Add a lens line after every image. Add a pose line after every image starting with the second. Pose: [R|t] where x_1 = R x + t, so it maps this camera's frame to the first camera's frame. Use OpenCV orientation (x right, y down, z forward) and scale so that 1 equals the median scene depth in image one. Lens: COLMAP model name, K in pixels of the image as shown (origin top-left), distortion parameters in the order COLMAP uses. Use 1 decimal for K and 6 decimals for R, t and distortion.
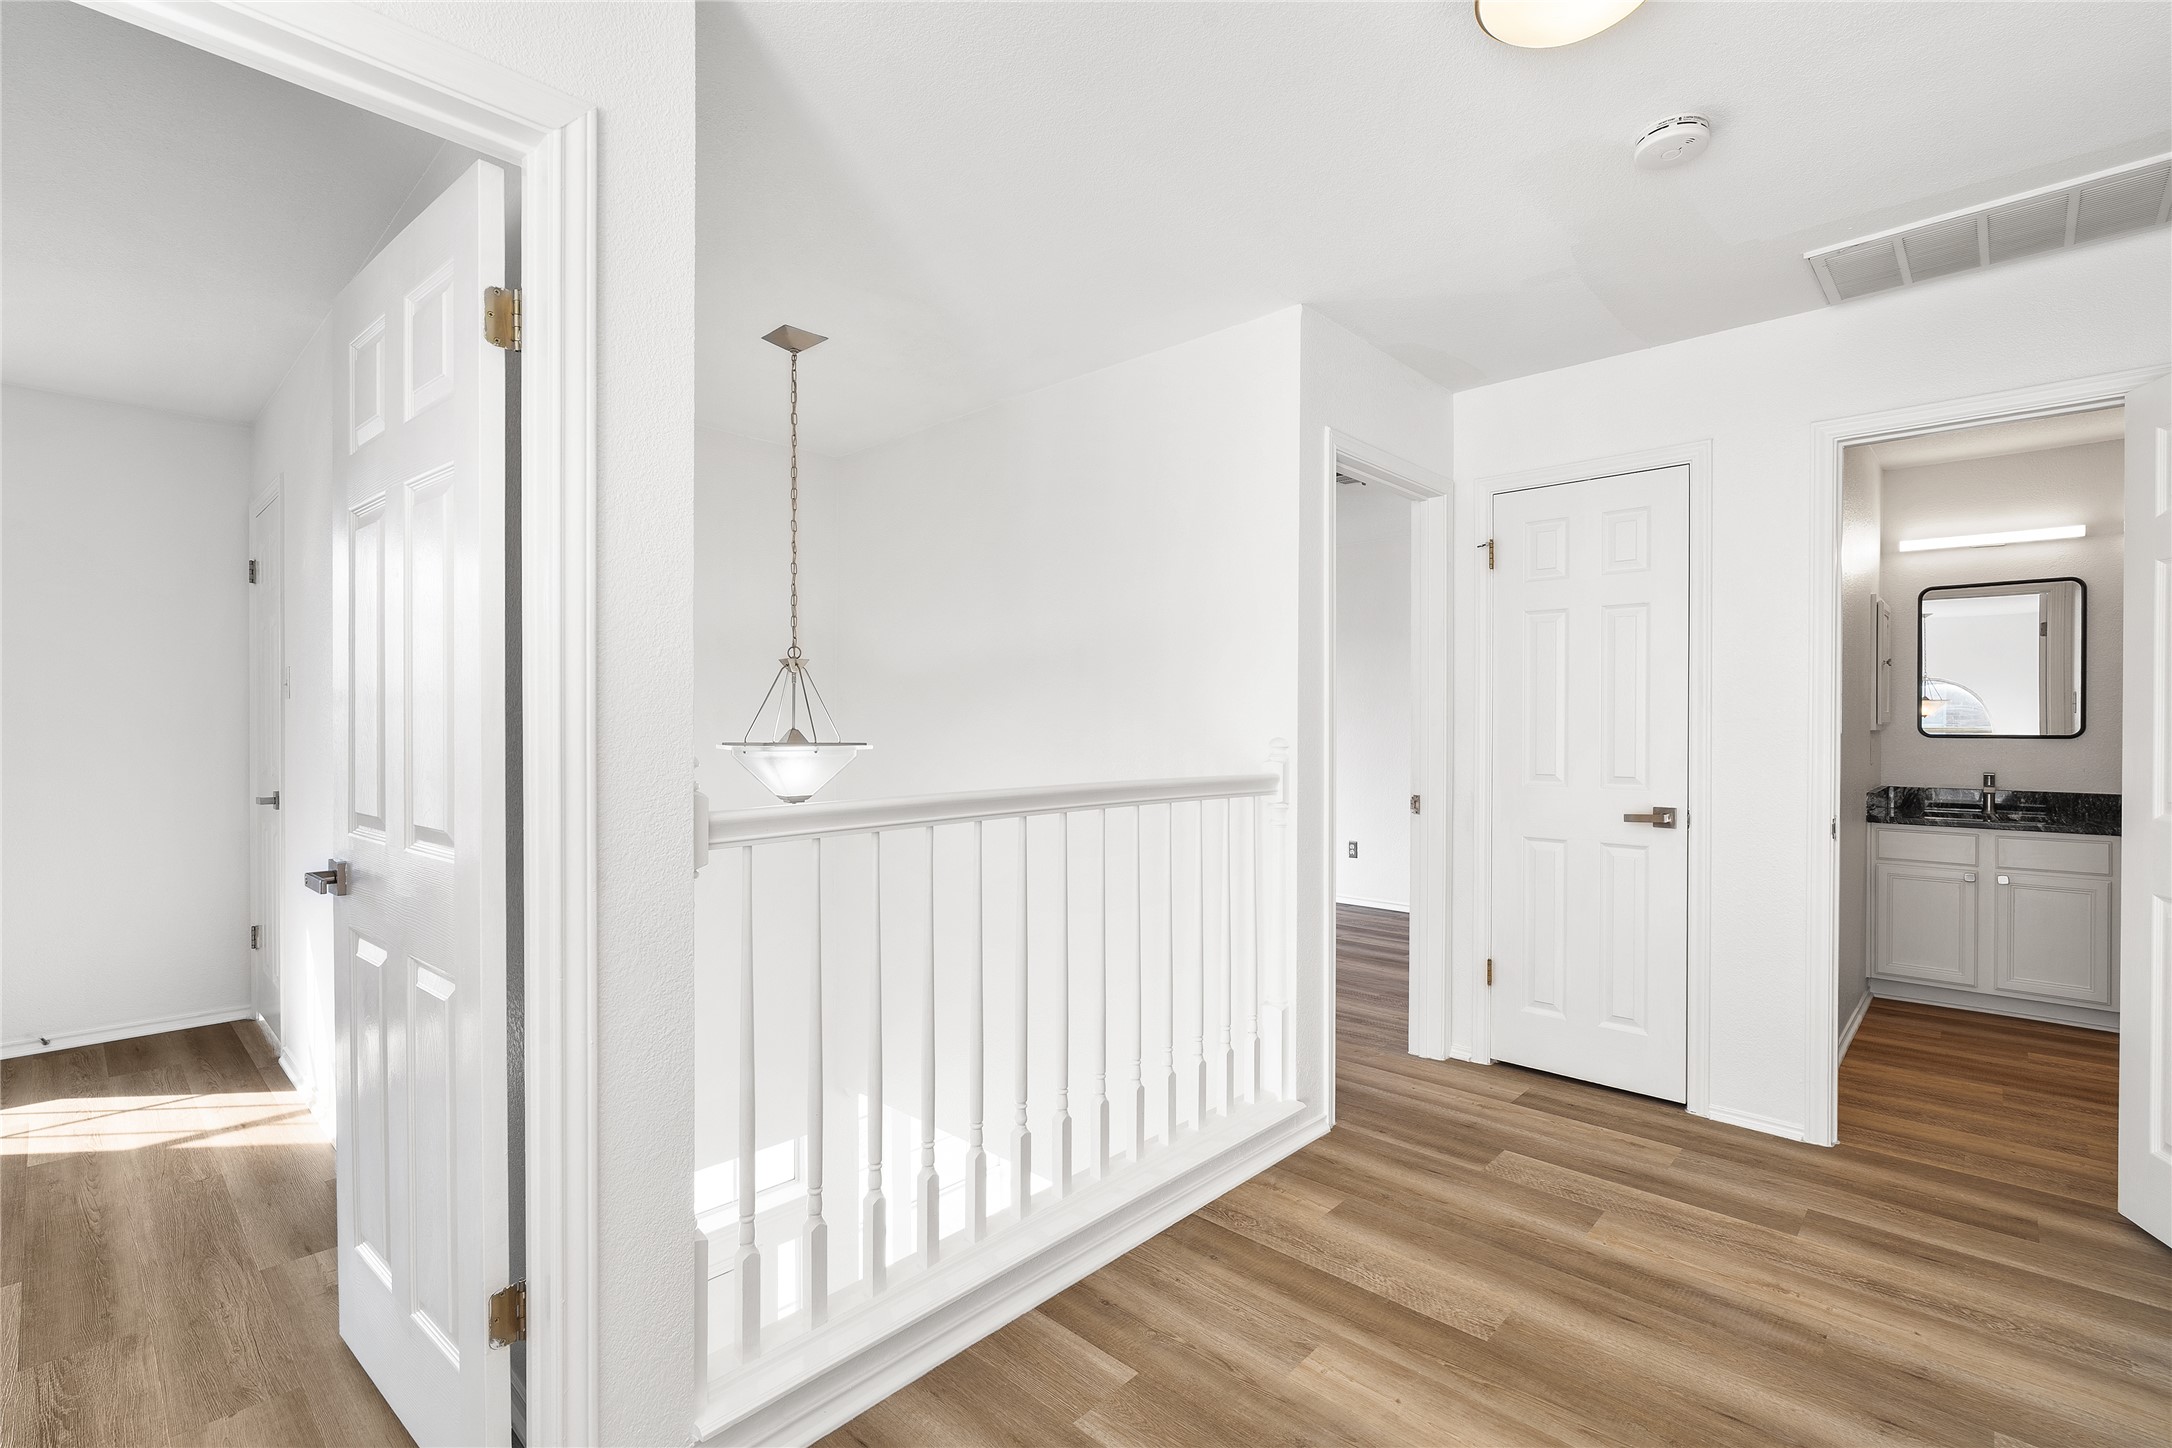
lens RADIAL K [[974.1, 0, 1086.0], [0, 974.1, 724.0], [0, 0, 1]] dist [-0.002523, -0.000053]
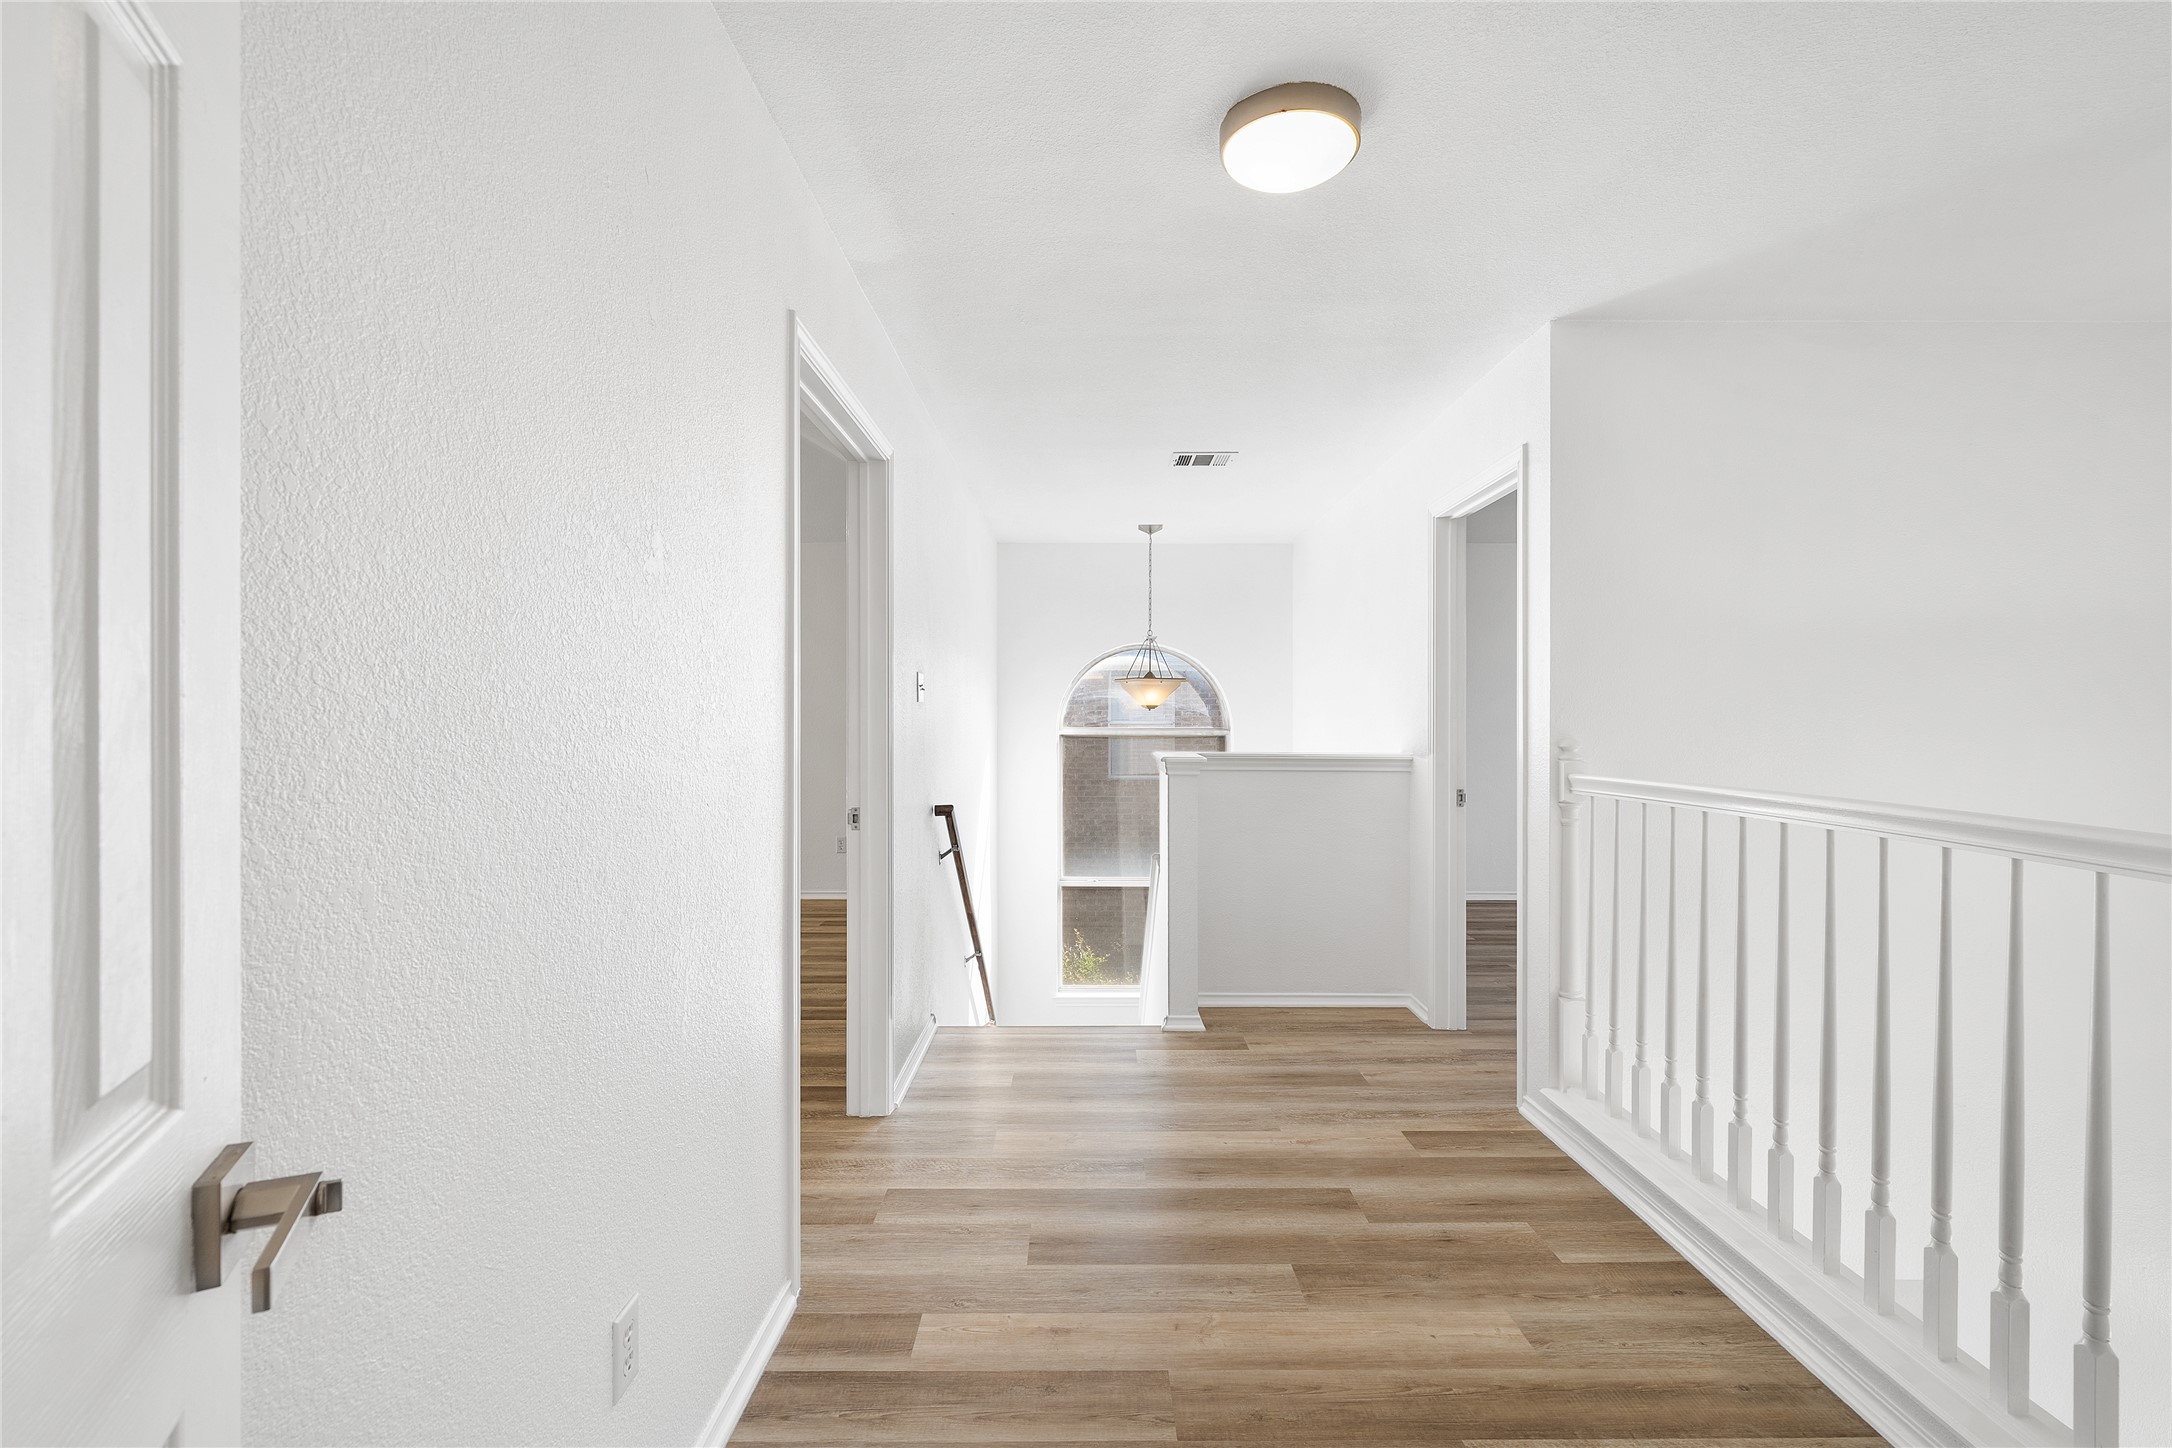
lens RADIAL K [[974.1, 0, 1086.0], [0, 974.1, 724.0], [0, 0, 1]] dist [-0.002523, -0.000053]
pose [[-0.728050, 0.000402, -0.685524, 0.813779], [-0.003707, 0.999983, 0.004523, -0.003218], [0.685514, 0.005834, -0.728036, 0.911528]]
